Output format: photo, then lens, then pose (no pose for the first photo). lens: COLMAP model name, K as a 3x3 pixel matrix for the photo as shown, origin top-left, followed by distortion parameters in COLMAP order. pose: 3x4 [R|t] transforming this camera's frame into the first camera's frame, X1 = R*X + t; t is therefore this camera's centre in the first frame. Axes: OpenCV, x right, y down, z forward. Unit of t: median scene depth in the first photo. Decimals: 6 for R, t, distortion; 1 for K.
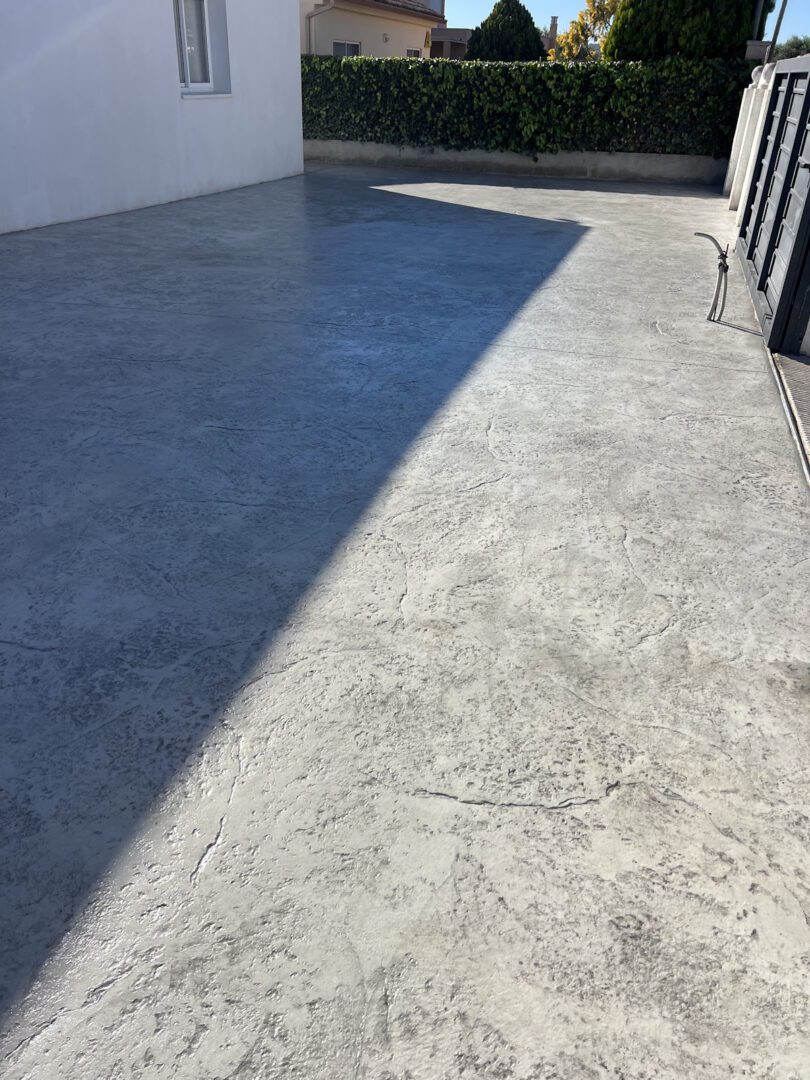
lens RADIAL K [[789.1, 0, 405.0], [0, 789.1, 540.0], [0, 0, 1]] dist [0.042893, -0.037543]
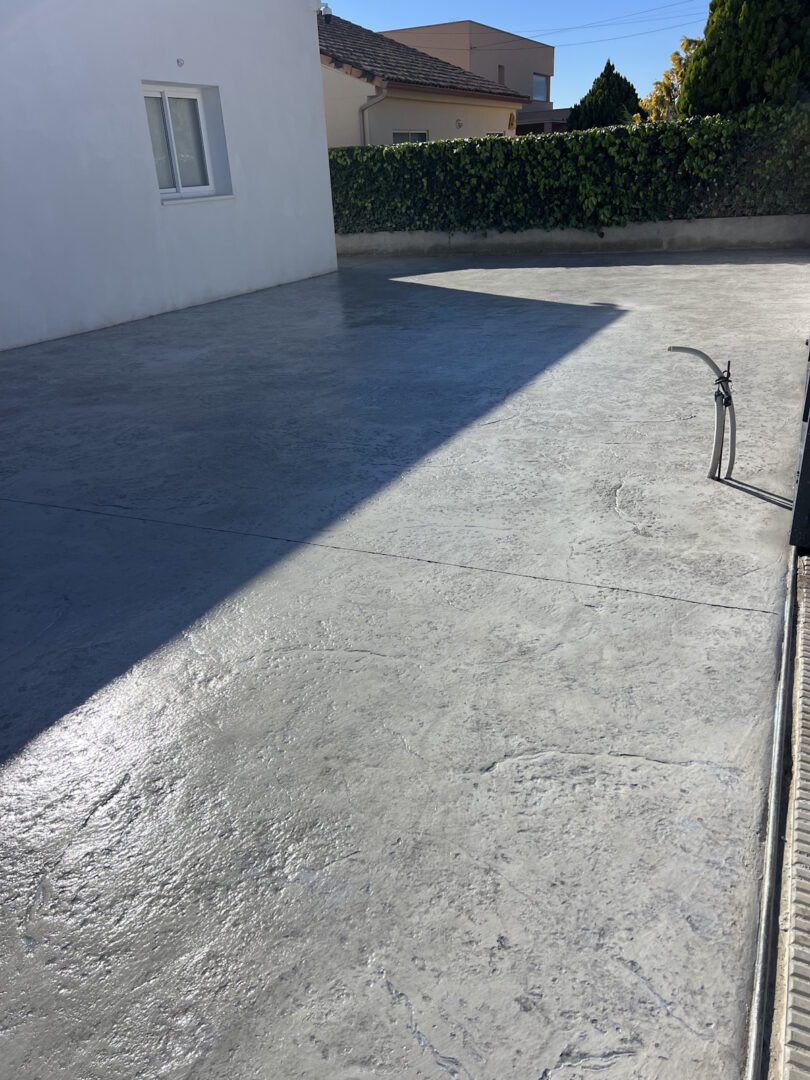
lens RADIAL K [[789.1, 0, 405.0], [0, 789.1, 540.0], [0, 0, 1]] dist [0.042893, -0.037543]
pose [[0.985286, -0.014619, -0.170289, 0.100537], [-0.000656, 0.996004, -0.089302, -0.069183], [0.170914, 0.088099, 0.981339, 0.142545]]
